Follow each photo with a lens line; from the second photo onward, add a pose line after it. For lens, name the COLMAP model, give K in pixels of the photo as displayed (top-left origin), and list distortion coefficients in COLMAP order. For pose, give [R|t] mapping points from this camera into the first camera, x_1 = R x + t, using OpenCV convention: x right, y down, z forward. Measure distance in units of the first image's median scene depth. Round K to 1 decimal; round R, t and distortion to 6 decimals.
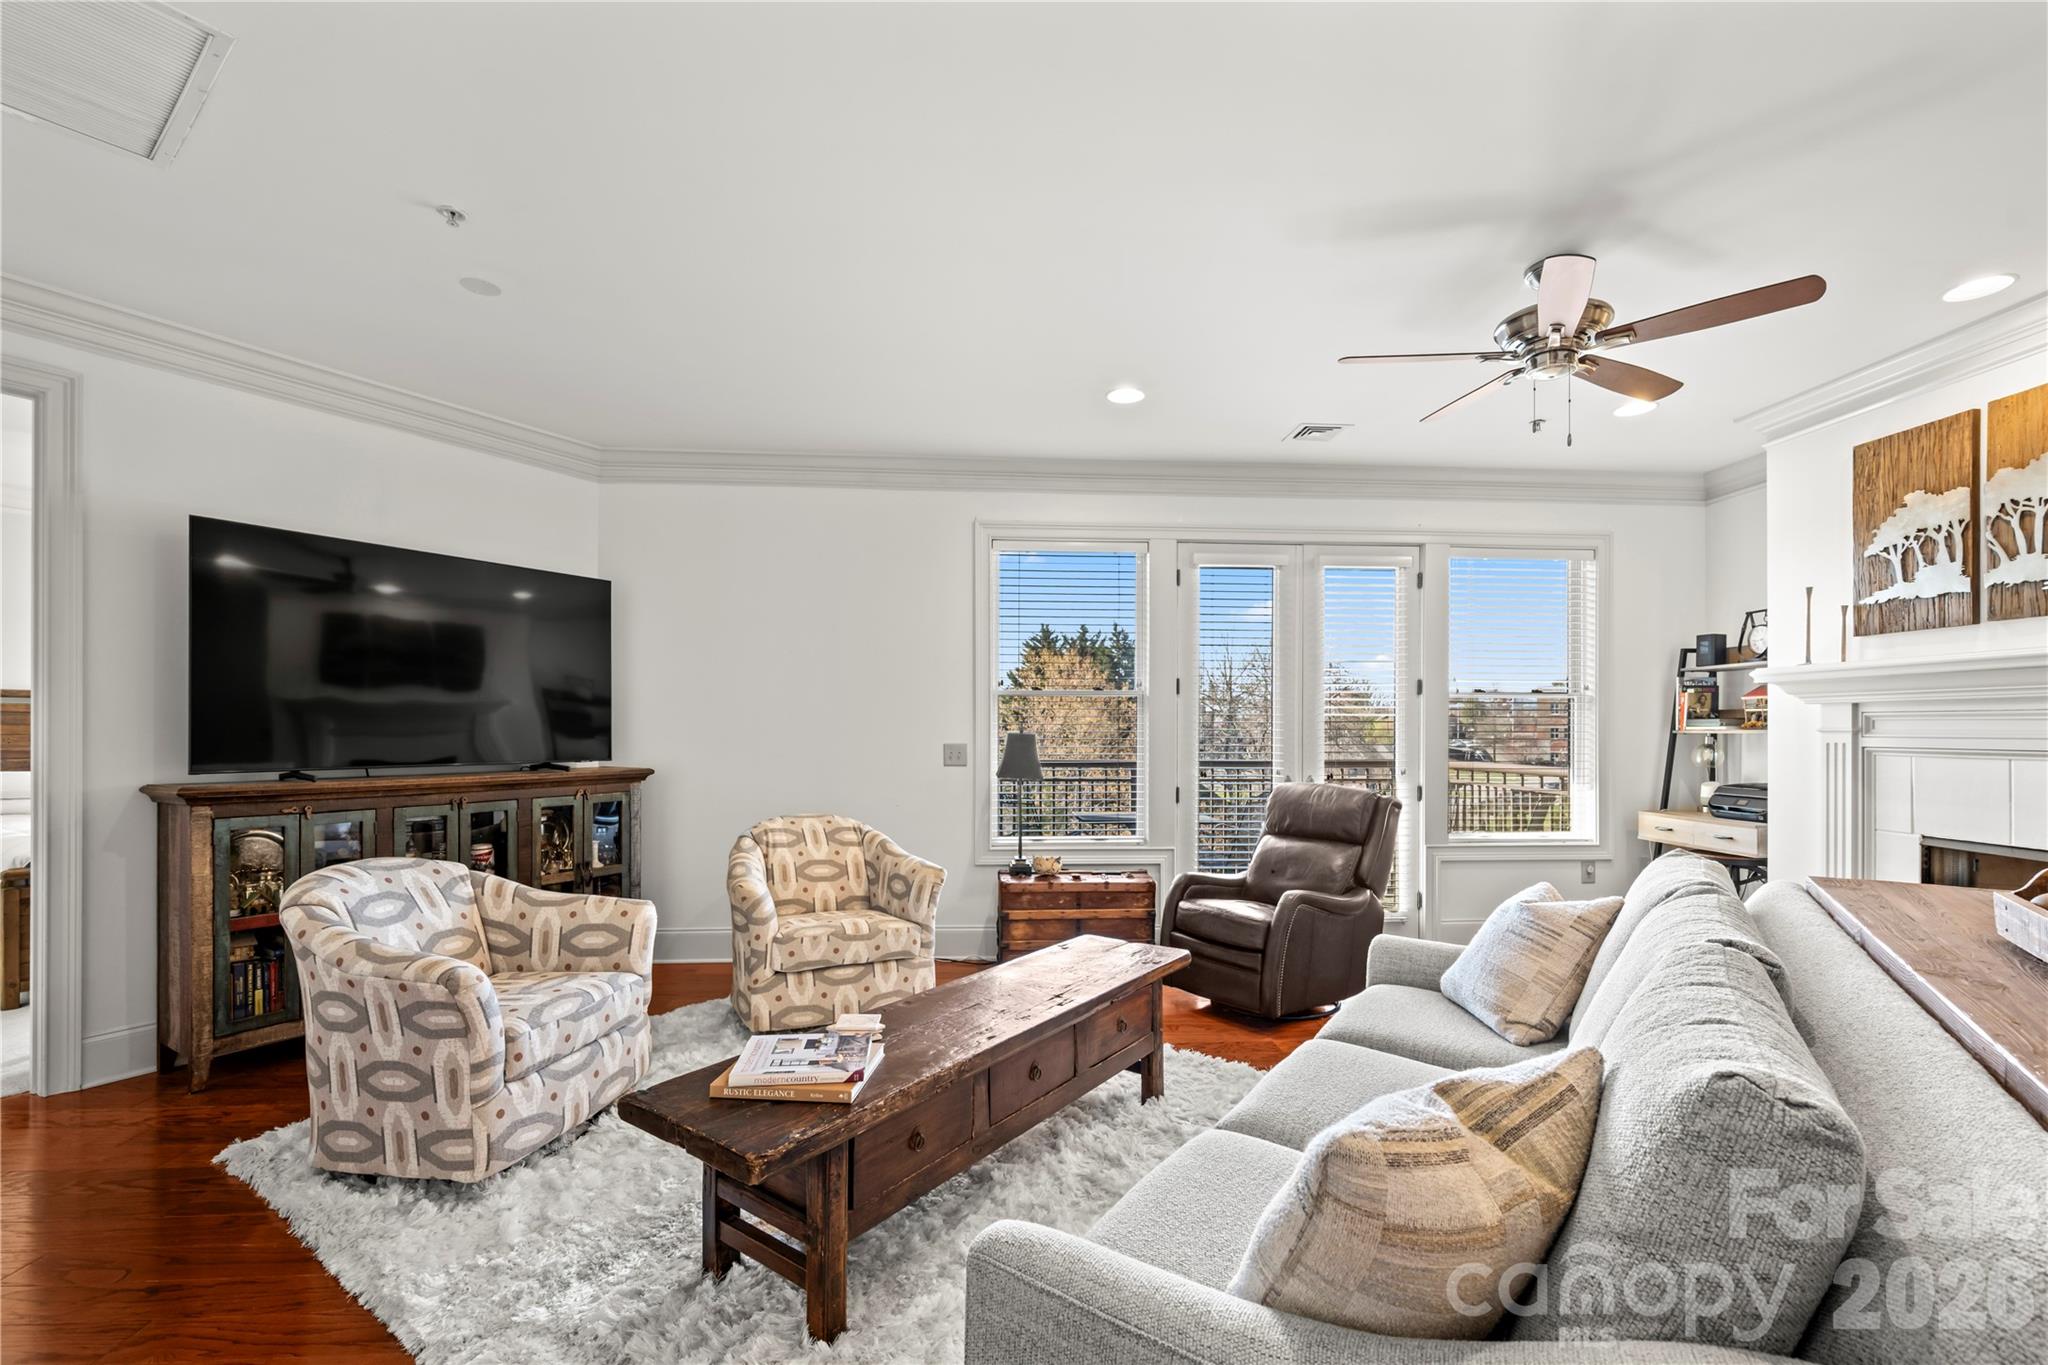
lens RADIAL K [[876.5, 0, 1036.3], [0, 876.5, 725.4], [0, 0, 1]] dist [-0.002195, 0.000125]
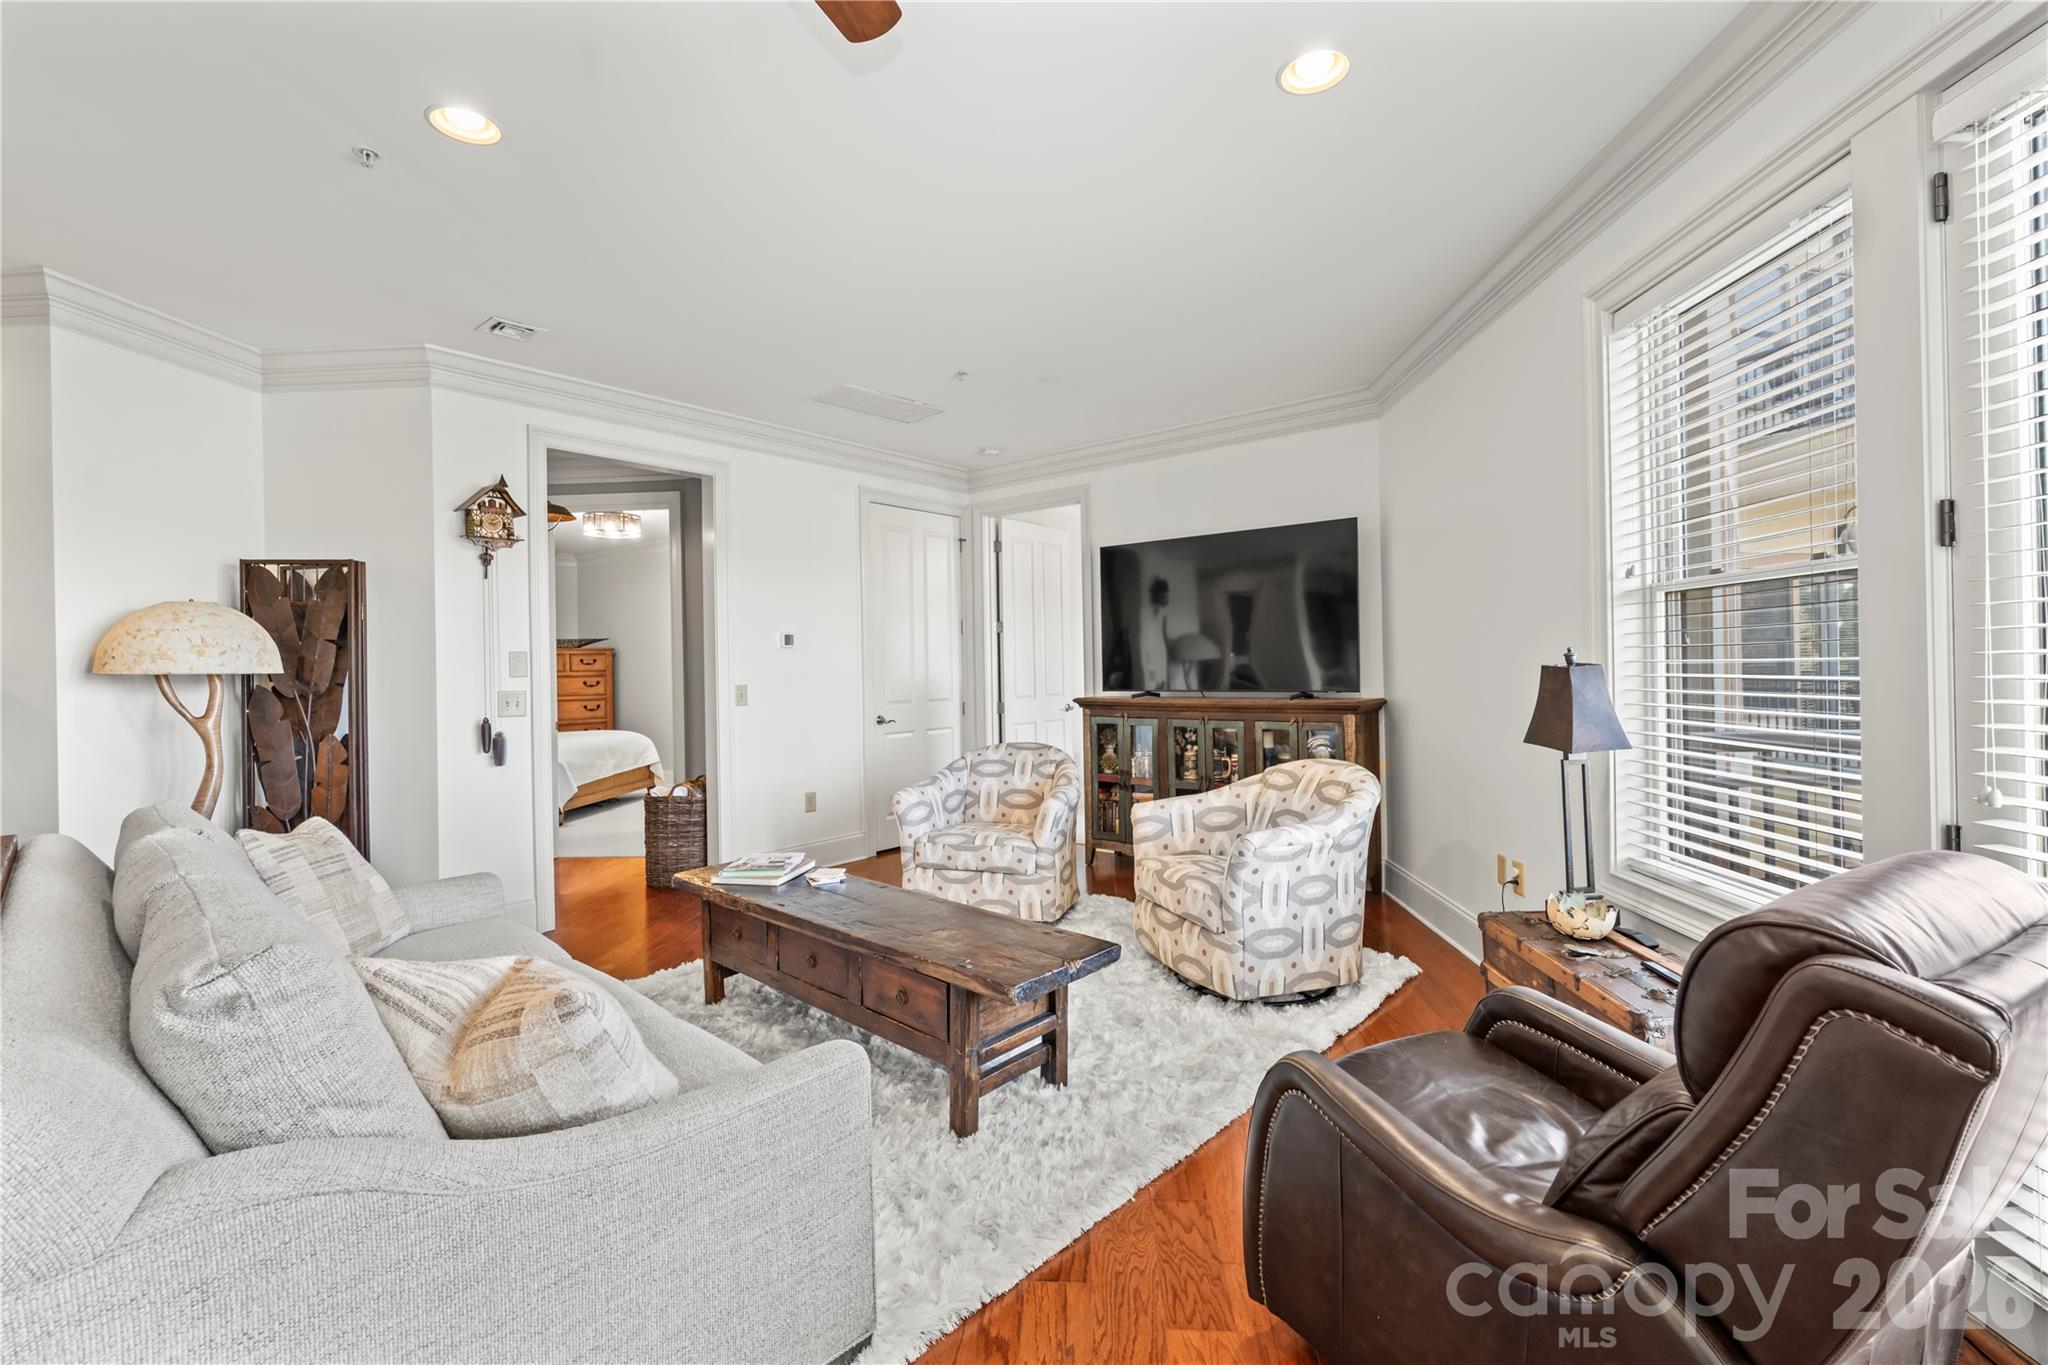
lens RADIAL K [[876.5, 0, 1020.7], [0, 876.5, 668.3], [0, 0, 1]] dist [-0.002195, 0.000125]
pose [[-0.133350, 0.003552, -0.991063, 0.722812], [0.019780, 0.999804, 0.000922, 0.003586], [0.990872, -0.019480, -0.133394, 0.929129]]
